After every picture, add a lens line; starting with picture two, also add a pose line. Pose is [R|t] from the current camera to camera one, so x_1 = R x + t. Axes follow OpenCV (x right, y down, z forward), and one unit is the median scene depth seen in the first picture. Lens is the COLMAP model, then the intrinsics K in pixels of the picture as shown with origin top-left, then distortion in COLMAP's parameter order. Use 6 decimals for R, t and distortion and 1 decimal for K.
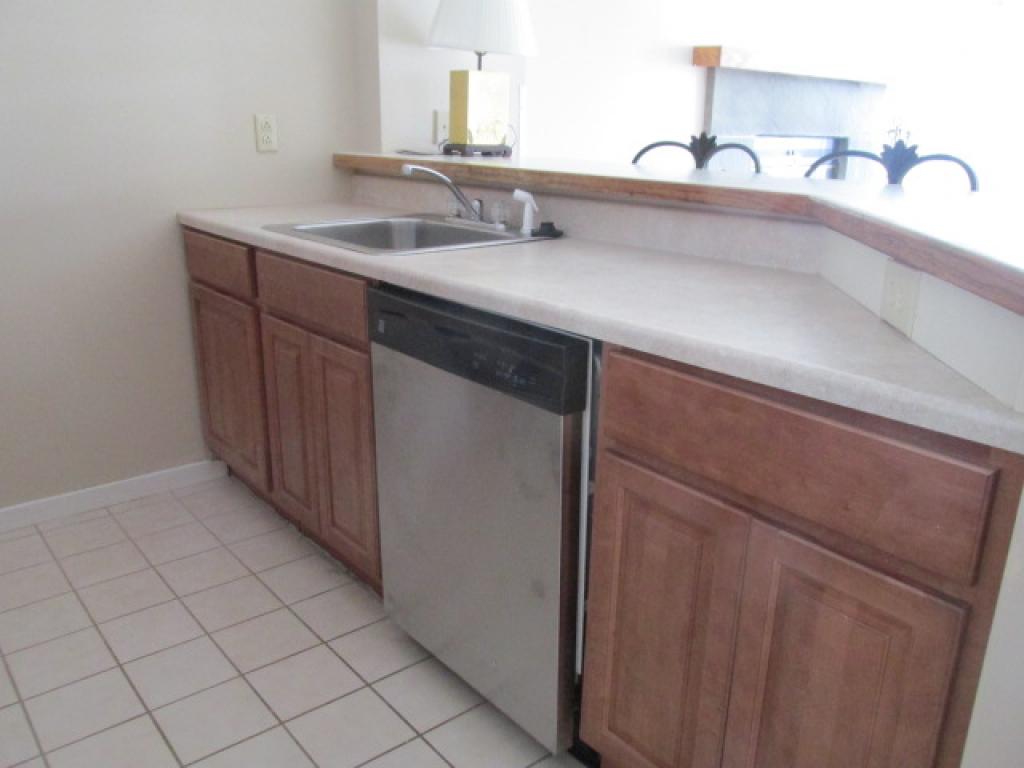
lens RADIAL K [[858.2, 0, 510.1], [0, 858.2, 387.2], [0, 0, 1]] dist [-0.024511, -0.004795]
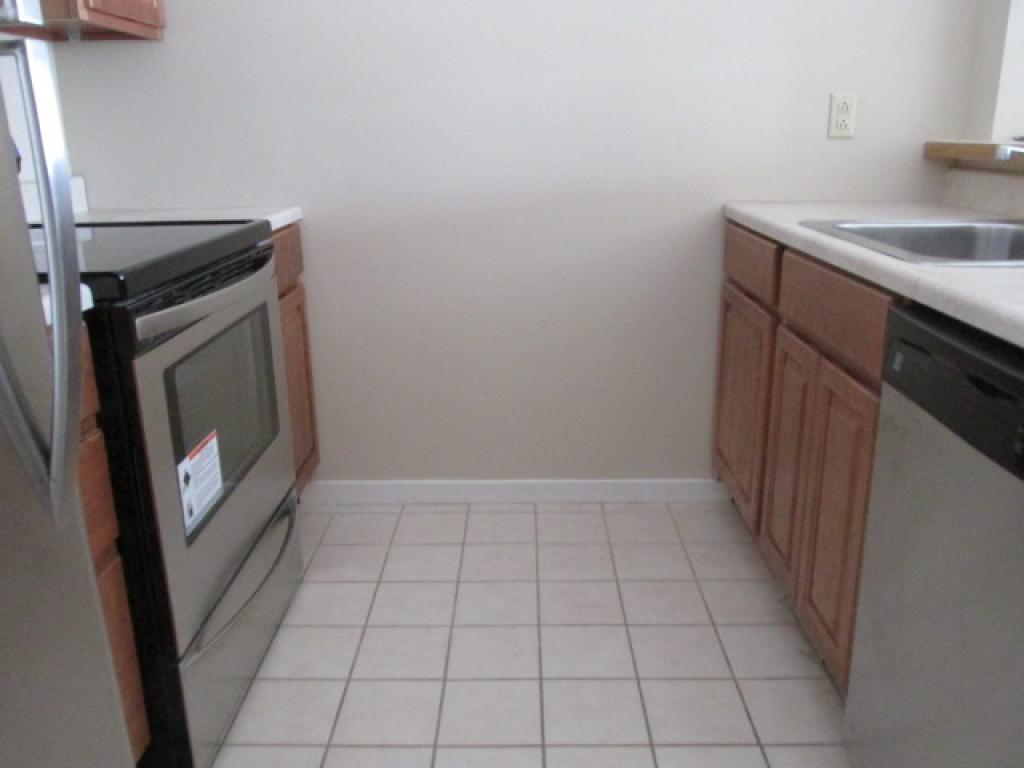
lens RADIAL K [[858.2, 0, 510.1], [0, 858.2, 387.2], [0, 0, 1]] dist [-0.024511, -0.004795]
pose [[0.767539, 0.167390, -0.618761, 0.034117], [-0.174409, 0.983418, 0.049694, -0.022914], [0.616819, 0.069775, 0.784006, 0.191977]]
